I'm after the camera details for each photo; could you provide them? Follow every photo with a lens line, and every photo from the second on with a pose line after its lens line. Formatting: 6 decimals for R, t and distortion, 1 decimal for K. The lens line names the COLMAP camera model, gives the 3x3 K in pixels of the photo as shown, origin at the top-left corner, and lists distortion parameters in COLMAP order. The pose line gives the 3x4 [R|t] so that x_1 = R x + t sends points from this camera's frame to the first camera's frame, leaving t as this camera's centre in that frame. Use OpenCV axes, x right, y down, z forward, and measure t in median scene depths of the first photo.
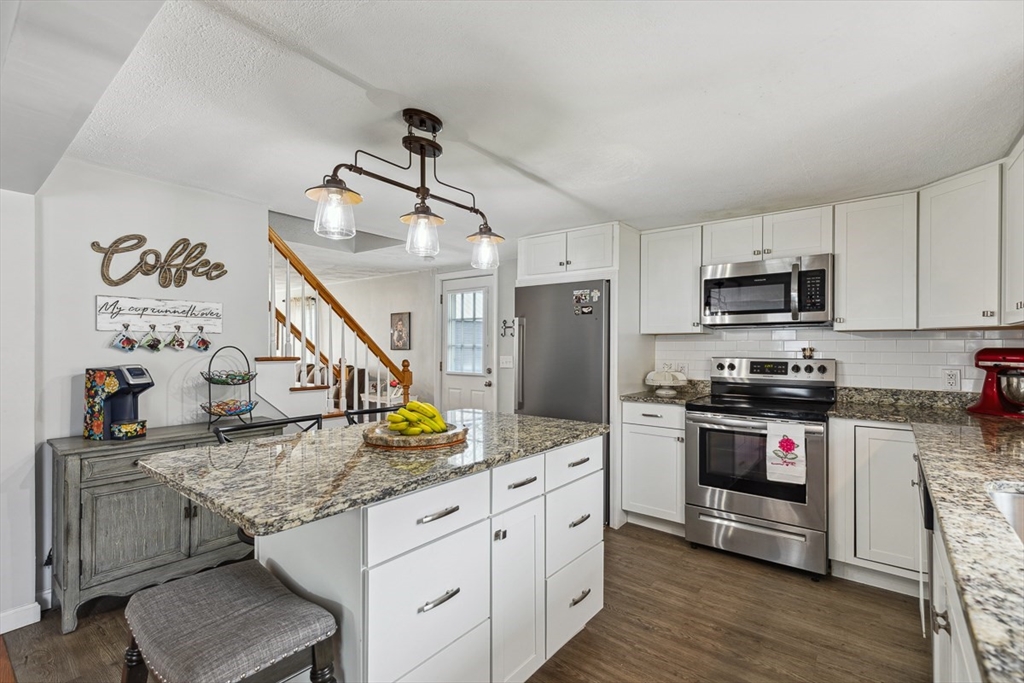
lens RADIAL K [[463.5, 0, 511.8], [0, 463.5, 350.0], [0, 0, 1]] dist [0.012056, -0.003170]
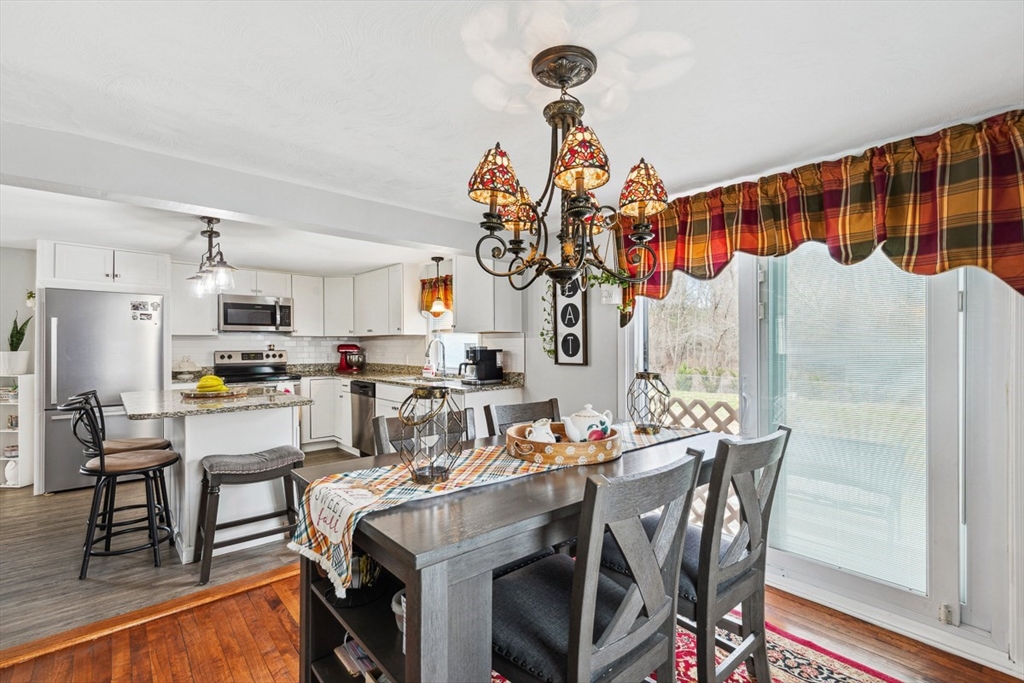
lens RADIAL K [[463.5, 0, 519.1], [0, 463.5, 344.5], [0, 0, 1]] dist [0.012056, -0.003170]
pose [[0.164693, -0.005282, 0.986331, -1.152454], [0.005301, 0.999976, 0.004470, -0.009457], [-0.986331, 0.004493, 0.164717, -0.311243]]
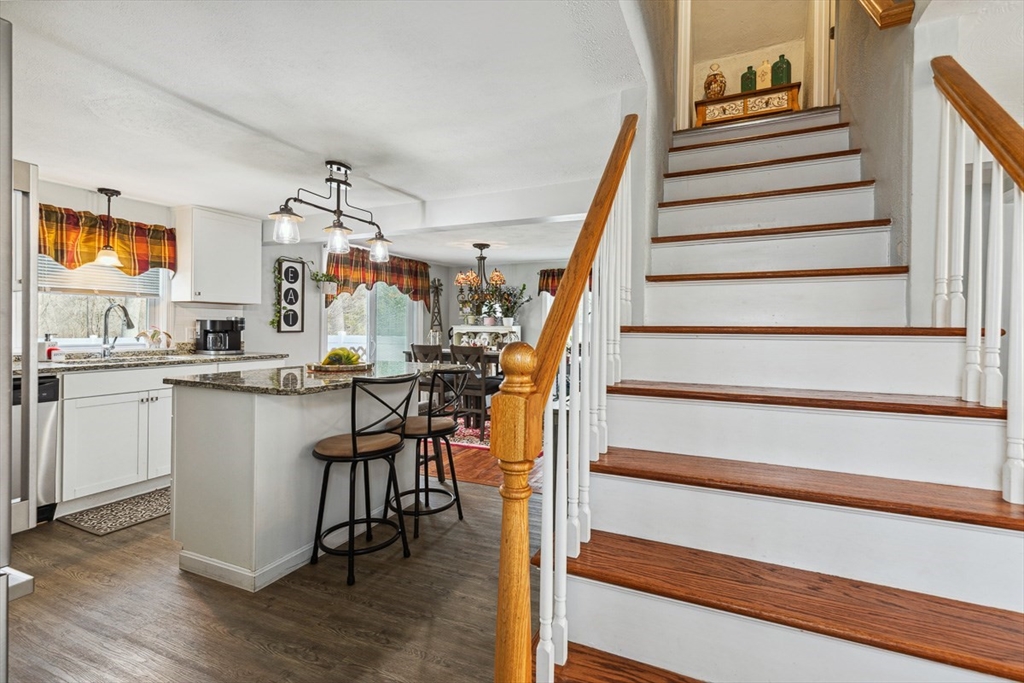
lens RADIAL K [[463.5, 0, 510.7], [0, 463.5, 328.3], [0, 0, 1]] dist [0.012056, -0.003170]
pose [[-0.970591, -0.015043, -0.240266, -0.251814], [-0.016447, 0.999857, 0.003841, 0.018361], [0.240174, 0.007679, -0.970700, 1.704947]]
